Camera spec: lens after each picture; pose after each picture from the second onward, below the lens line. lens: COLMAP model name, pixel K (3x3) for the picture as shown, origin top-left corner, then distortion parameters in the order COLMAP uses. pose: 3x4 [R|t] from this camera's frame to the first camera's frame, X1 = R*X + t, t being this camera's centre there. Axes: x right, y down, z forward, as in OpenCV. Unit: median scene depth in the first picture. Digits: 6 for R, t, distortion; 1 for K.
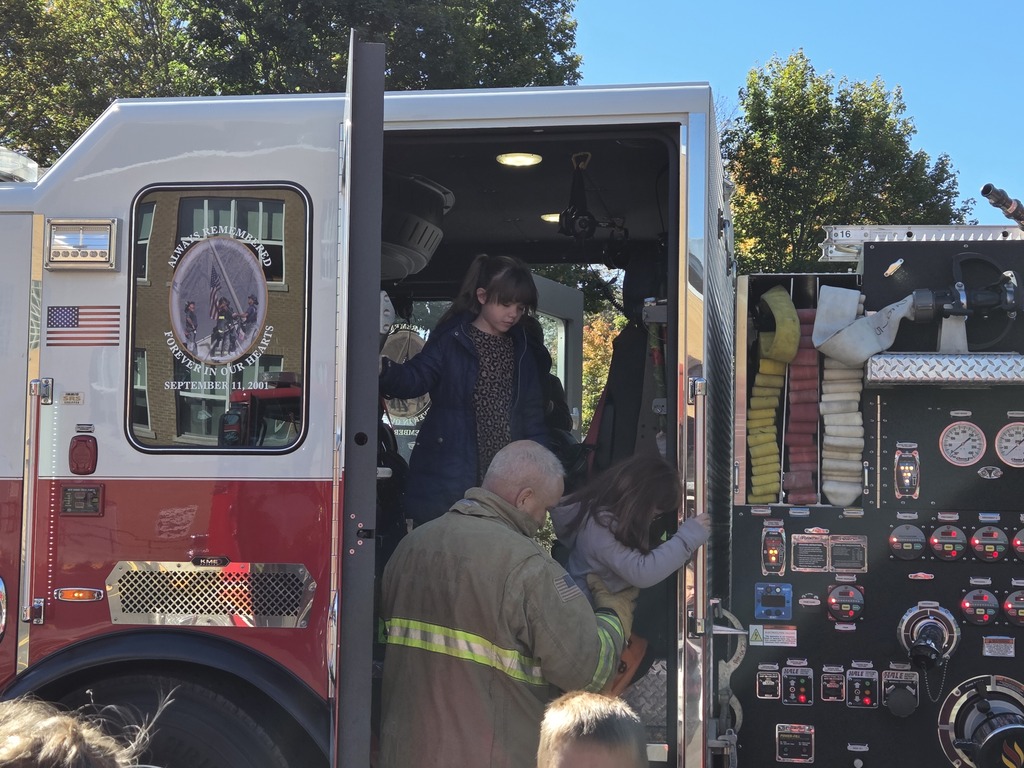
lens RADIAL K [[1697.0, 0, 512.0], [0, 1697.0, 384.0], [0, 0, 1]] dist [0.038519, 0.083918]
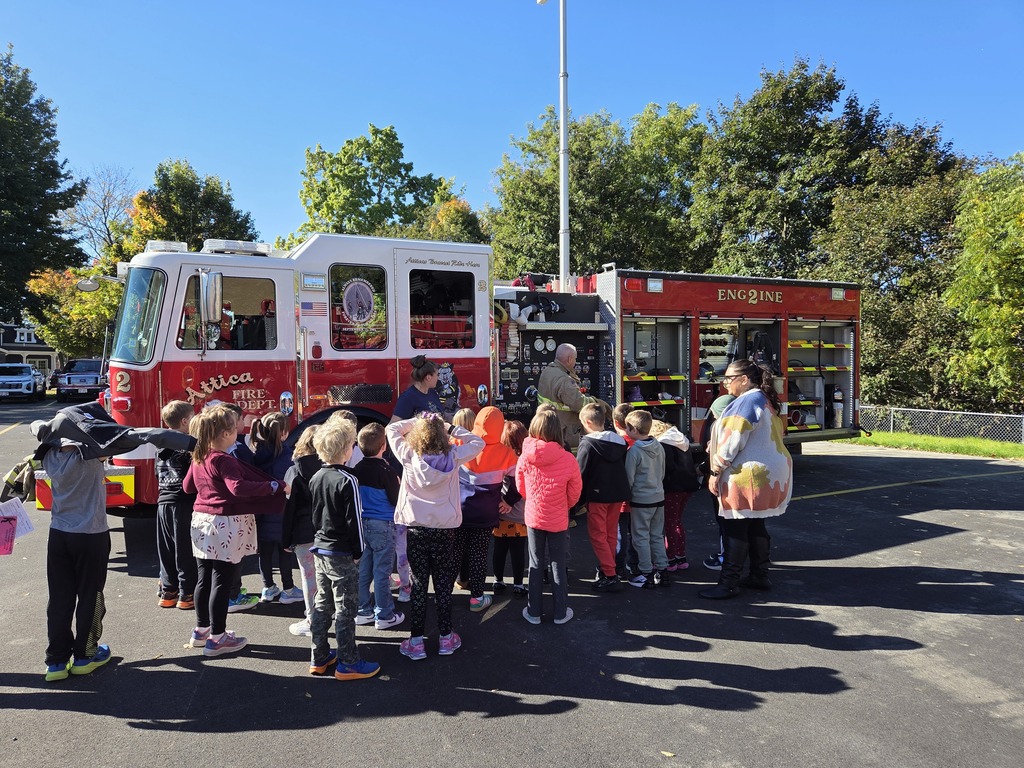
lens RADIAL K [[691.3, 0, 512.0], [0, 691.3, 384.0], [0, 0, 1]] dist [0.004892, 0.001940]
pose [[0.769618, -0.049109, 0.636613, -0.774097], [-0.025458, 0.993885, 0.107447, -0.043210], [-0.637997, -0.098900, 0.763662, -0.170586]]
